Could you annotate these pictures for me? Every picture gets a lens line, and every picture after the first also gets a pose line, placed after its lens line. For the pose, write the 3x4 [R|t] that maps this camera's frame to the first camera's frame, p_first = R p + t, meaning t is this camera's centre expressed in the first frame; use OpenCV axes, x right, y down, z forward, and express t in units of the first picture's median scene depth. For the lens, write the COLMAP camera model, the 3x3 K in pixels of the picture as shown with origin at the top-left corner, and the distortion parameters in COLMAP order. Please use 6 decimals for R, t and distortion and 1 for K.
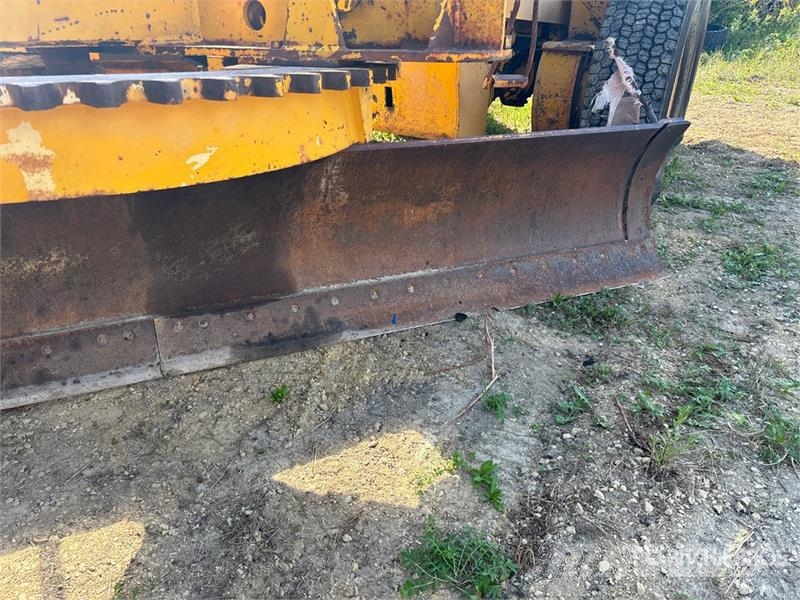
lens RADIAL K [[609.8, 0, 402.3], [0, 609.8, 296.2], [0, 0, 1]] dist [0.045926, -0.057622]
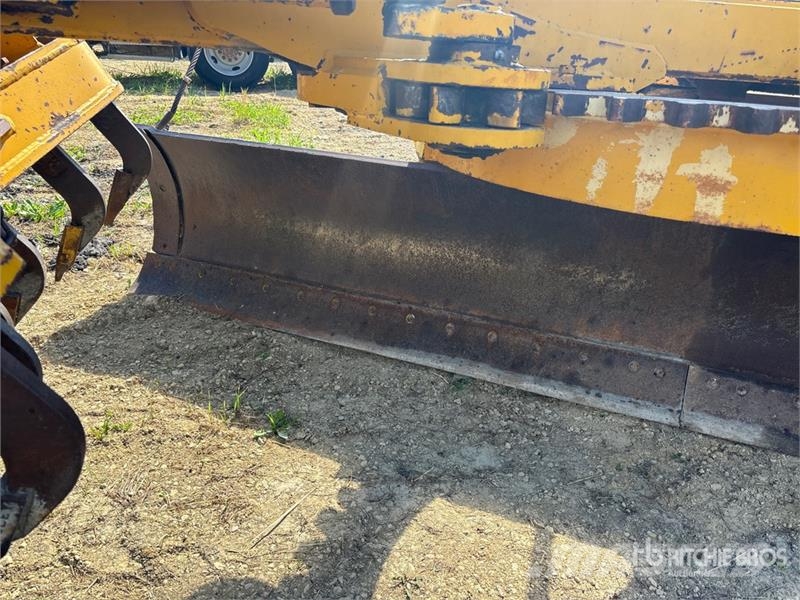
lens RADIAL K [[609.8, 0, 399.2], [0, 609.8, 293.4], [0, 0, 1]] dist [0.045926, -0.057622]
pose [[0.693108, 0.288495, -0.660585, -0.134542], [-0.337610, 0.939612, 0.056122, 0.034191], [0.636884, 0.184121, 0.748651, -0.019397]]
